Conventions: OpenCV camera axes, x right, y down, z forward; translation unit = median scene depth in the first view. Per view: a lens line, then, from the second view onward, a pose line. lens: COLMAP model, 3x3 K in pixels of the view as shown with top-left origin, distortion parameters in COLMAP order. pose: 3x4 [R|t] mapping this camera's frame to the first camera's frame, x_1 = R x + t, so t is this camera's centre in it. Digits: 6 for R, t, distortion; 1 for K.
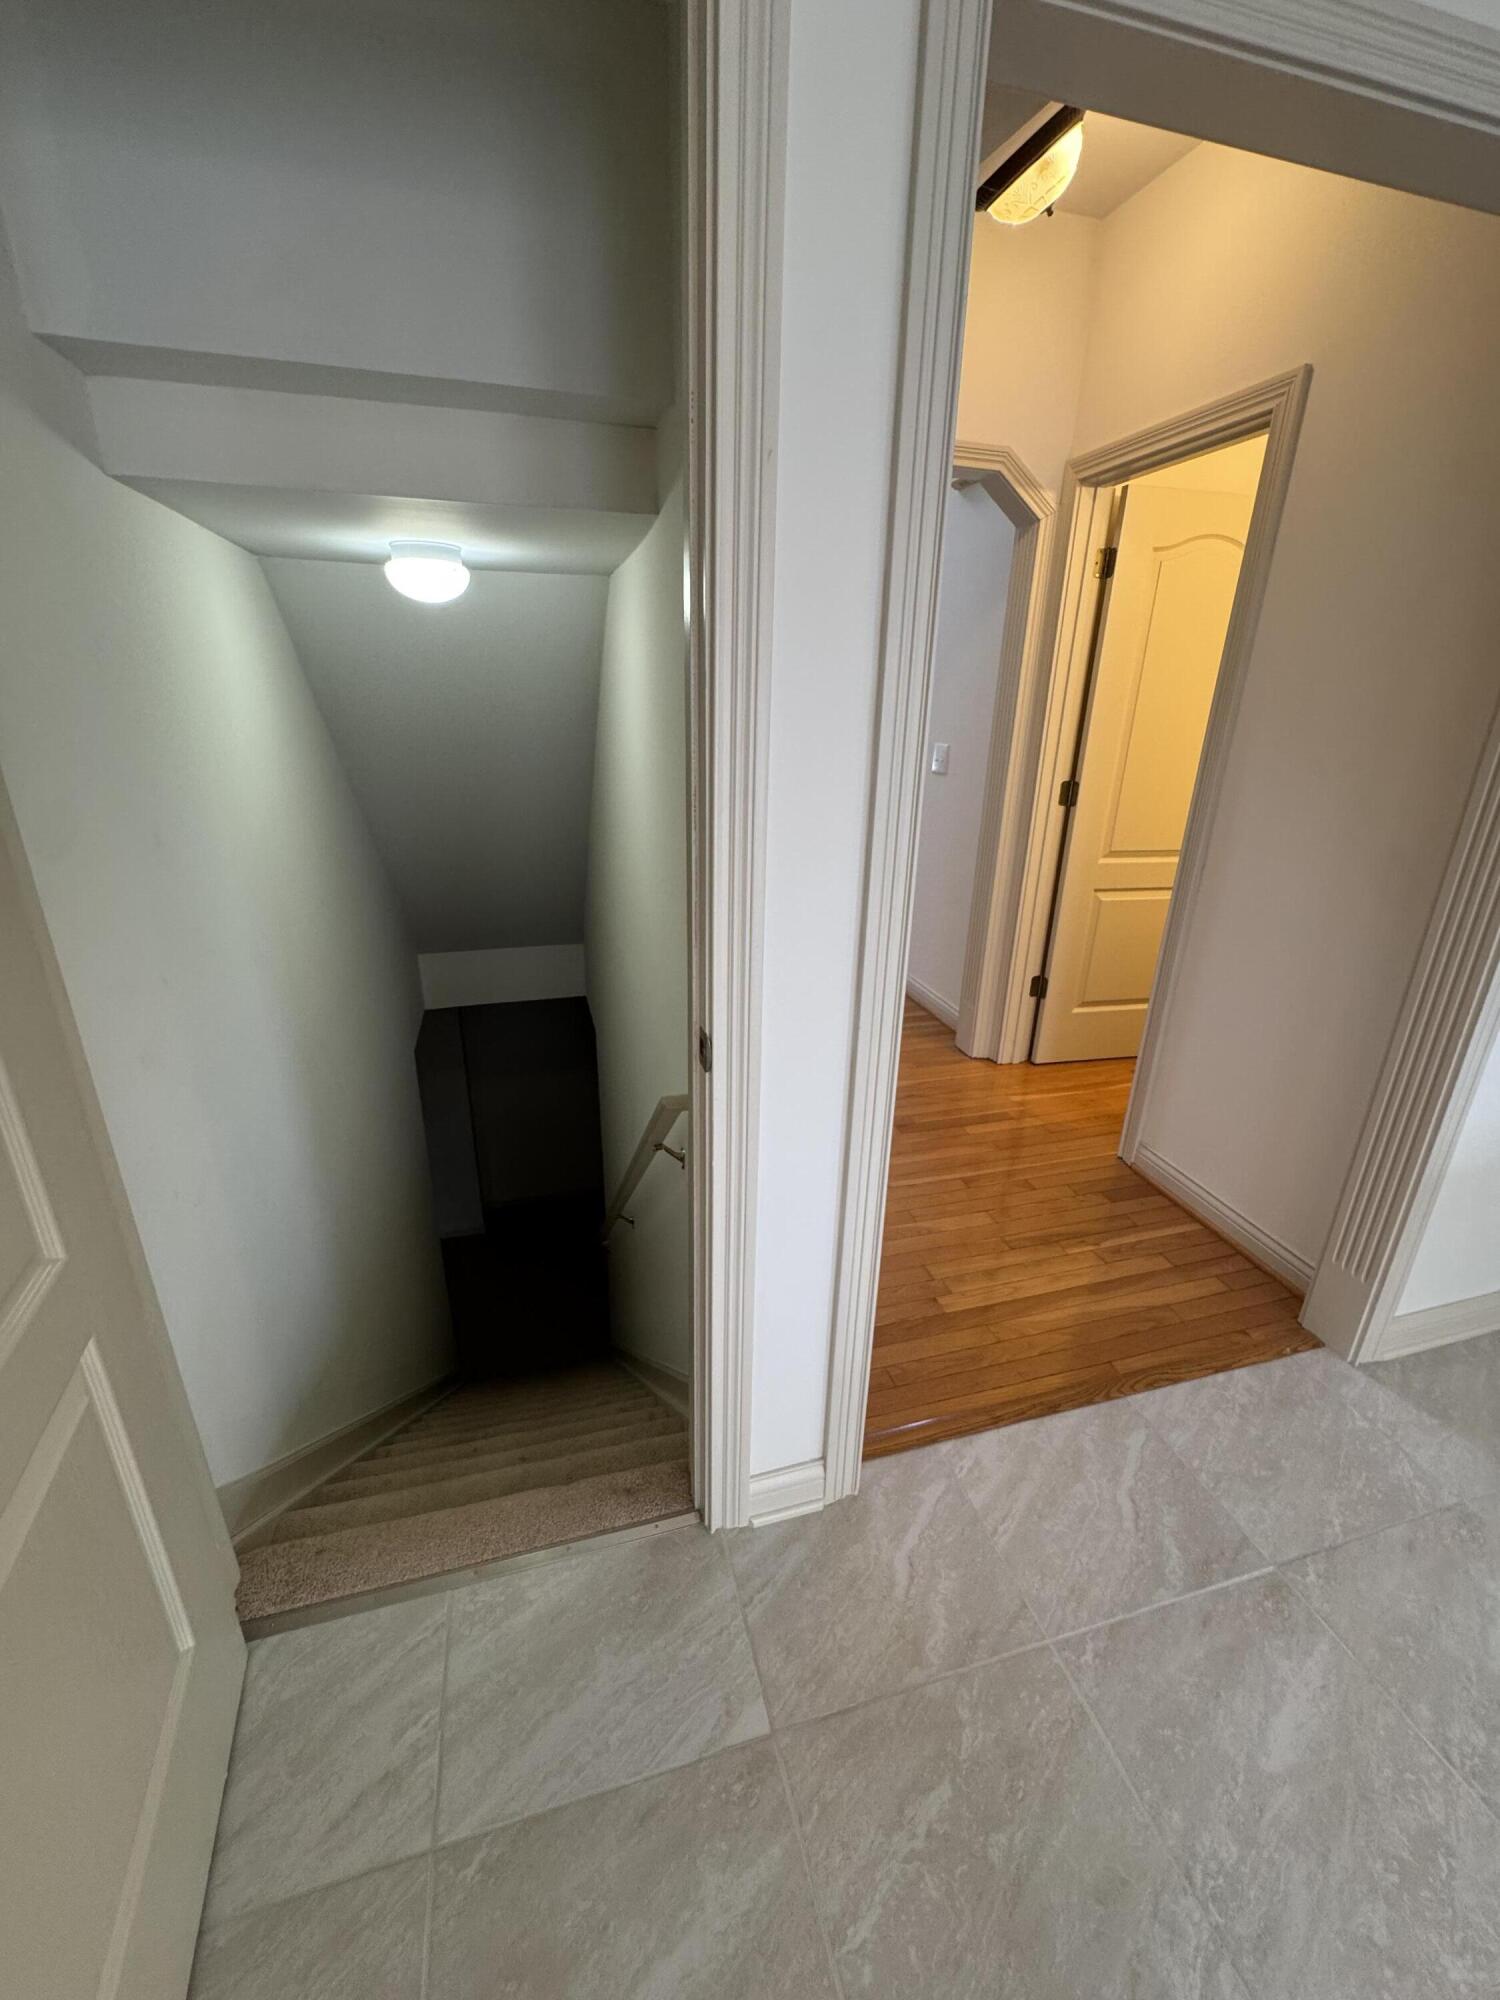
lens RADIAL K [[801.7, 0, 754.1], [0, 801.7, 996.2], [0, 0, 1]] dist [-0.003155, 0.000167]
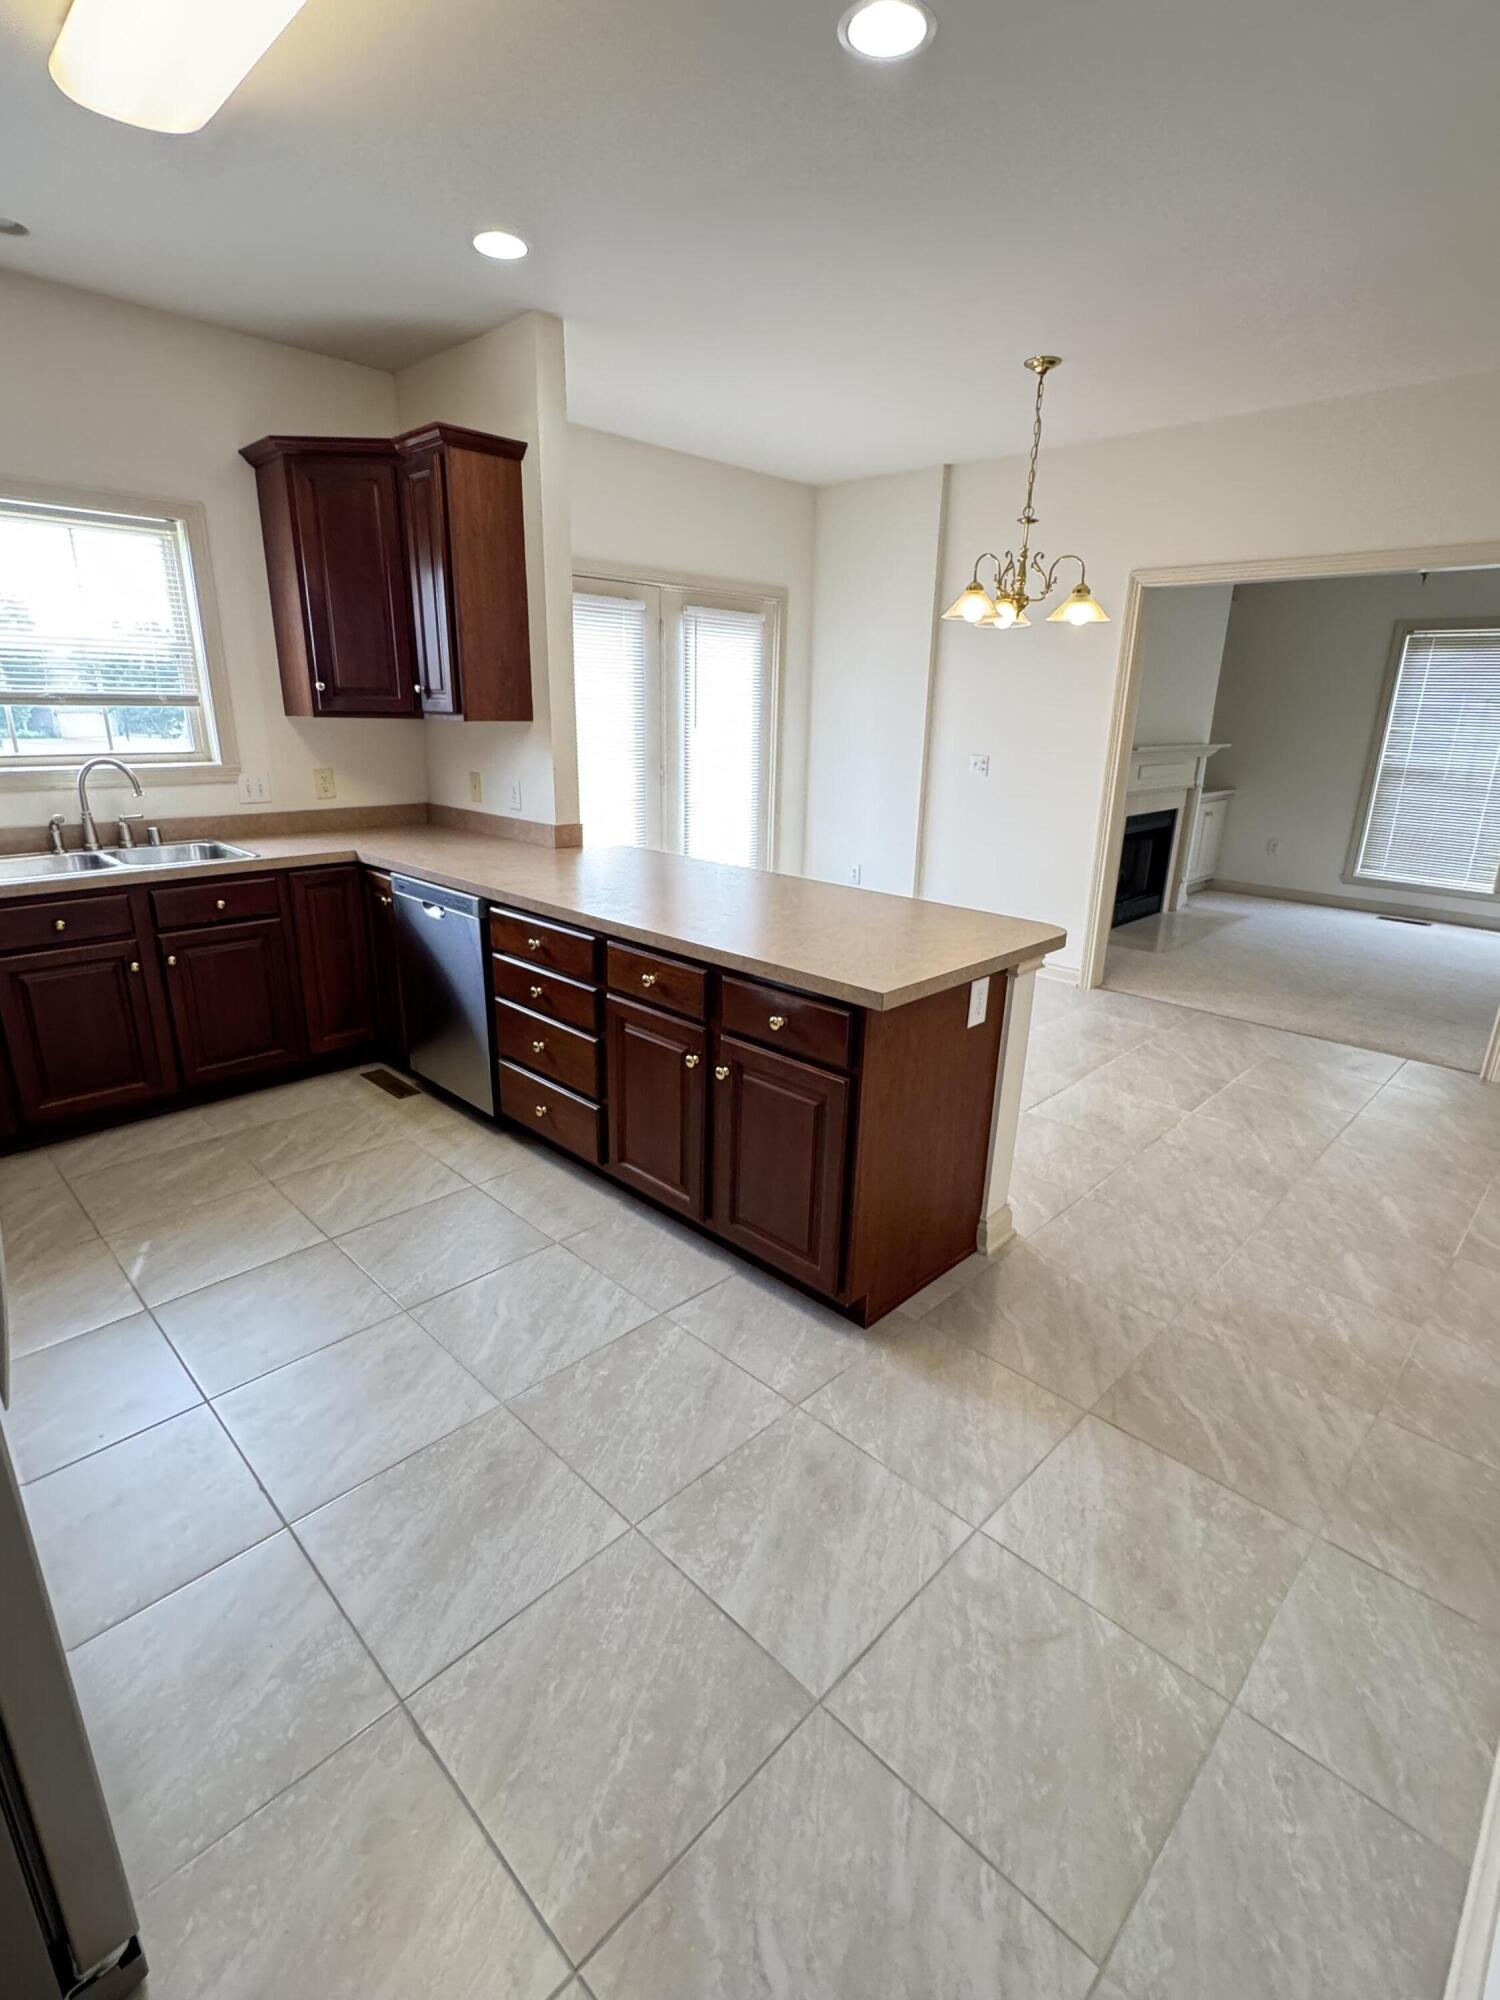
lens RADIAL K [[934.4, 0, 753.8], [0, 934.4, 1000.8], [0, 0, 1]] dist [-0.006417, 0.000252]
pose [[-0.870264, 0.113254, -0.479389, 2.791462], [-0.208453, 0.797098, 0.566730, -0.501327], [0.446304, 0.593135, -0.670078, 1.335243]]
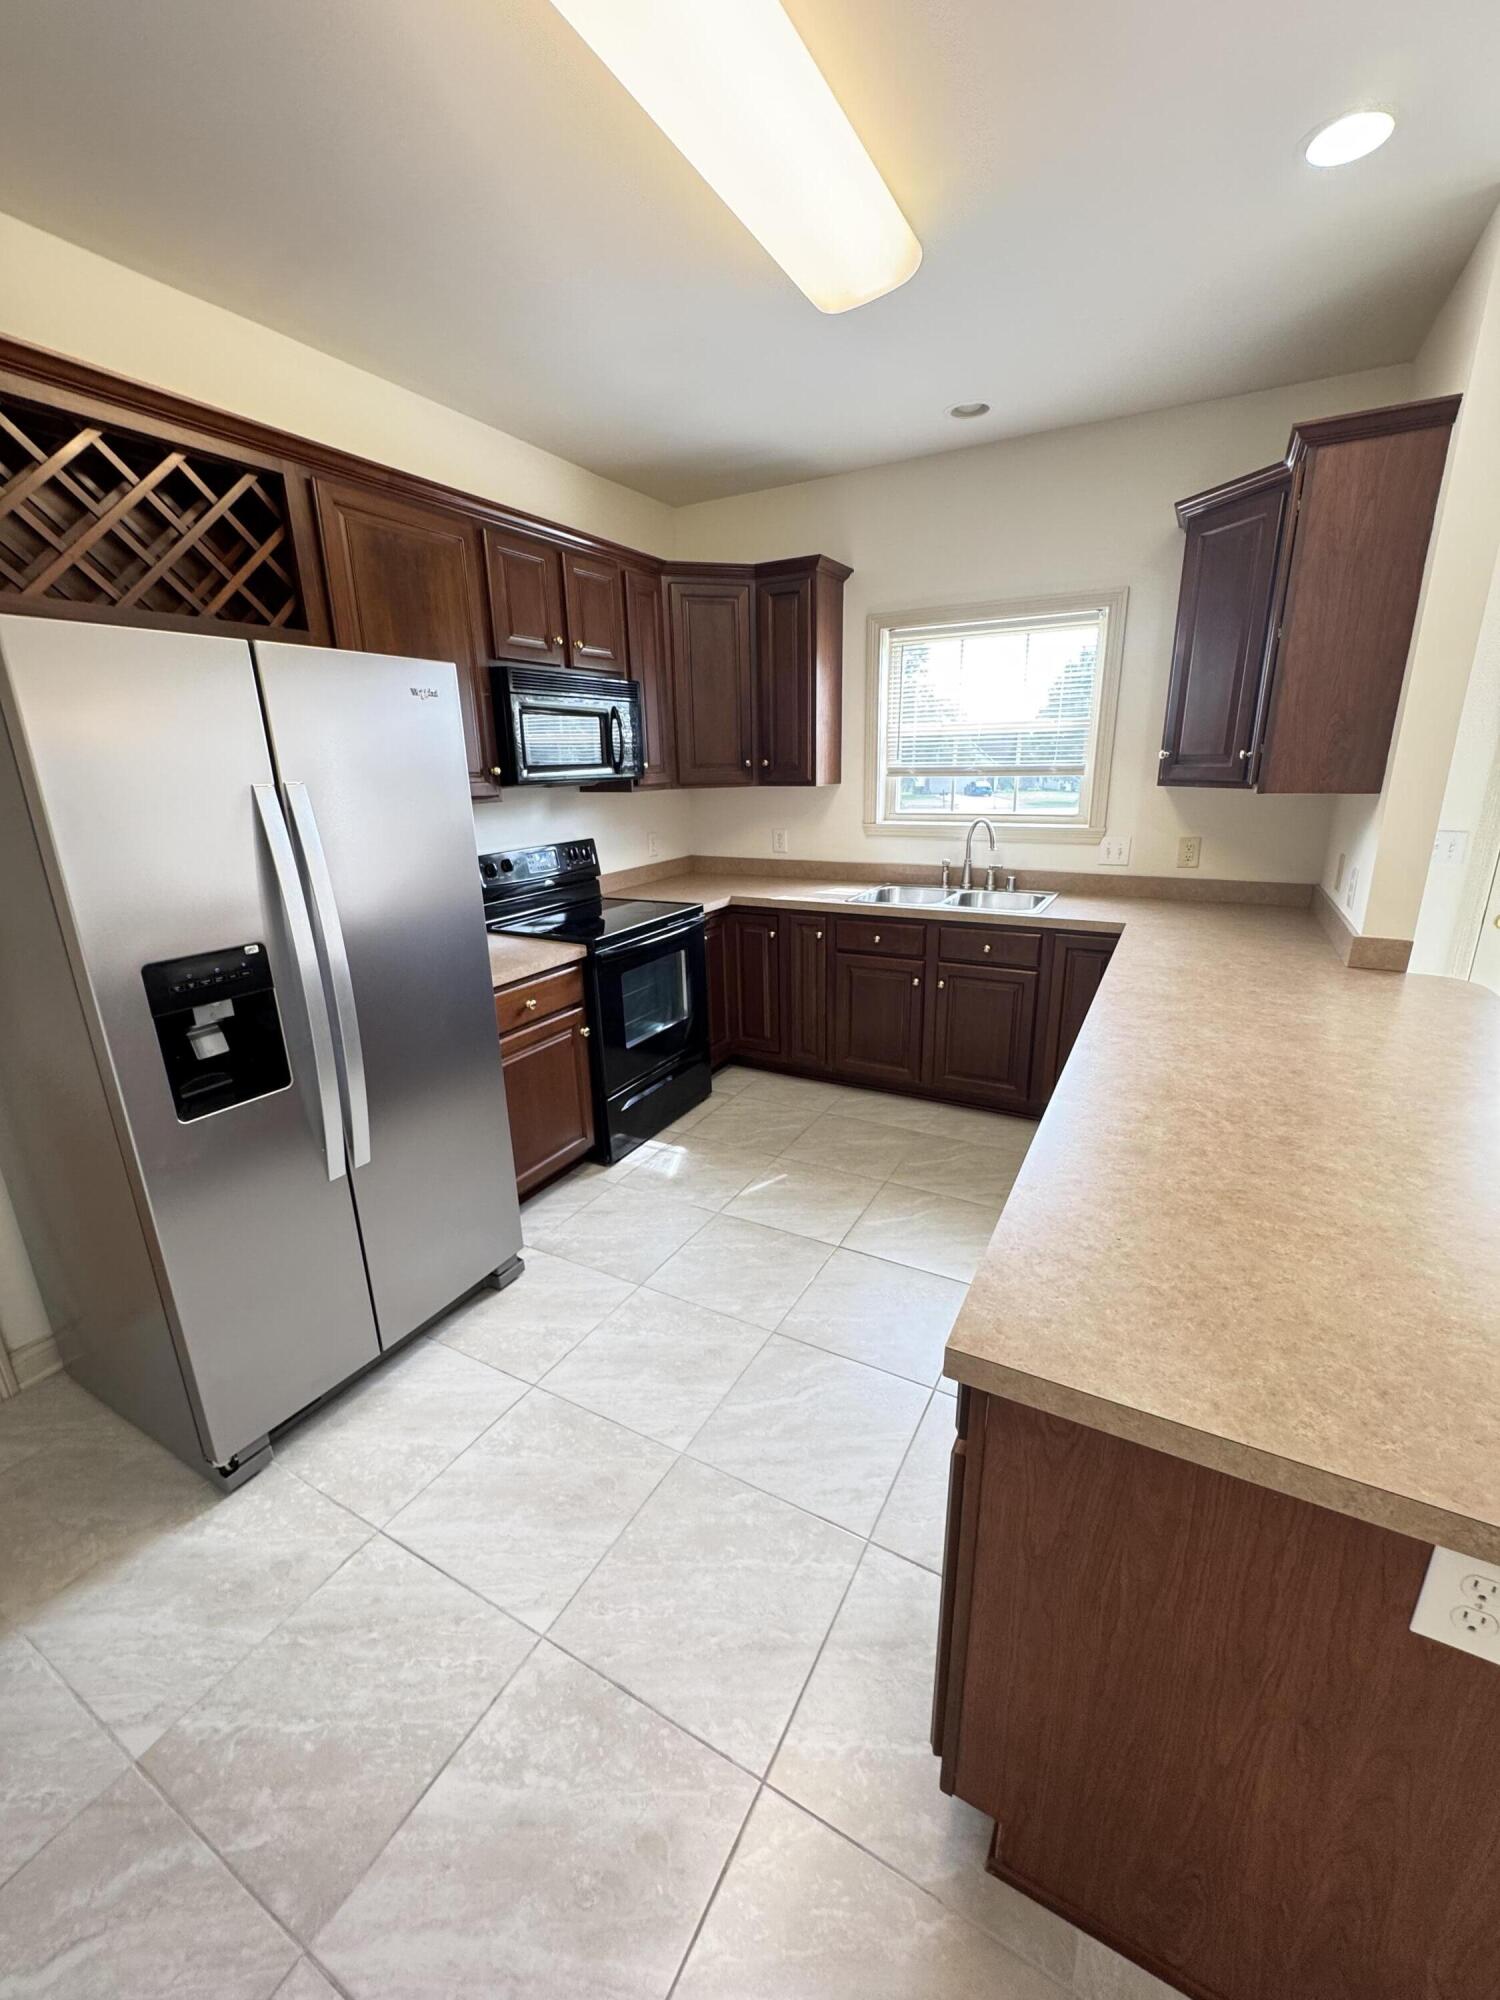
lens RADIAL K [[801.7, 0, 754.1], [0, 801.7, 996.2], [0, 0, 1]] dist [-0.003155, 0.000167]
pose [[-0.706278, -0.206816, 0.677051, 1.680285], [0.255884, 0.817136, 0.516538, -0.345497], [-0.660071, 0.538066, -0.524205, 0.756859]]
